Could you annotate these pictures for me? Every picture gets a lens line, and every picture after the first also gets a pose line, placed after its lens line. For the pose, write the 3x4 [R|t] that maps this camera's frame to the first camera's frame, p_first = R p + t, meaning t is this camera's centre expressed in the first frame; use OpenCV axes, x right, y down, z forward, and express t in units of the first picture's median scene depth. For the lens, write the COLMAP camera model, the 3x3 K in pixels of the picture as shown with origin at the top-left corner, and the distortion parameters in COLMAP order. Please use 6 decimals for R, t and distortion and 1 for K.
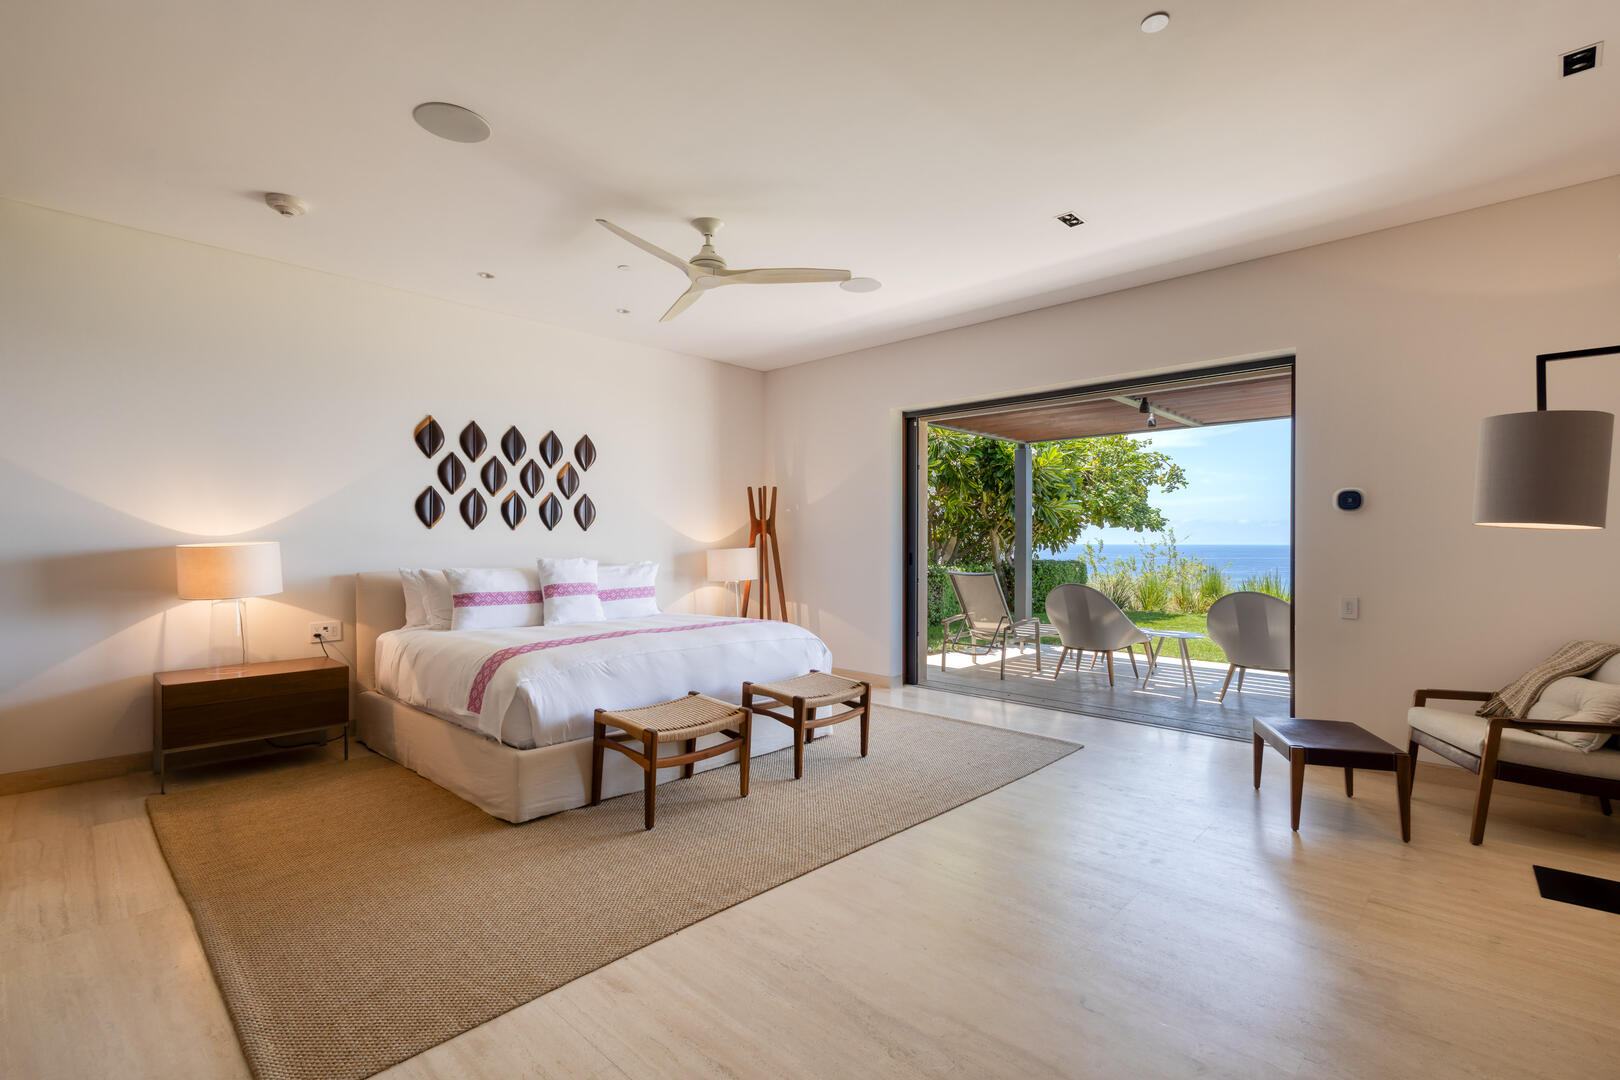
lens RADIAL K [[740.4, 0, 813.8], [0, 740.4, 544.7], [0, 0, 1]] dist [0.008261, -0.001536]
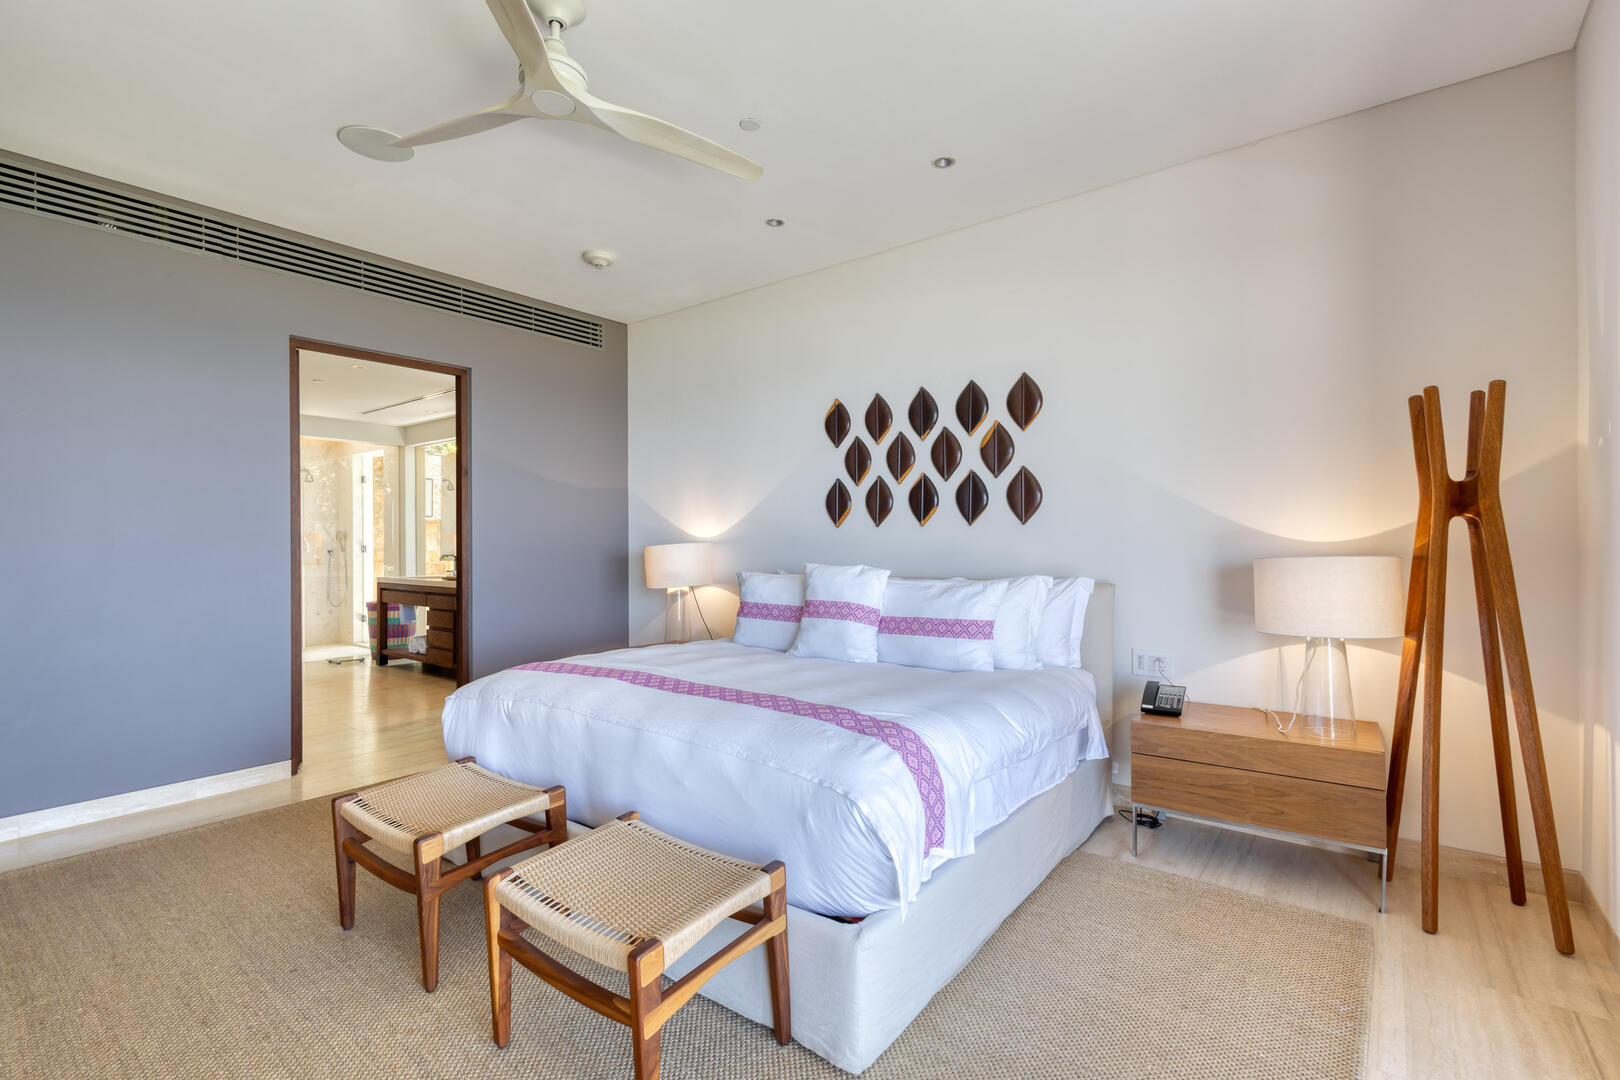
lens RADIAL K [[740.4, 0, 803.9], [0, 740.4, 533.7], [0, 0, 1]] dist [0.008261, -0.001536]
pose [[0.096880, -0.017210, -0.995147, 0.337417], [-0.005573, 0.999825, -0.017833, 0.001746], [0.995280, 0.007273, 0.096768, 0.841305]]
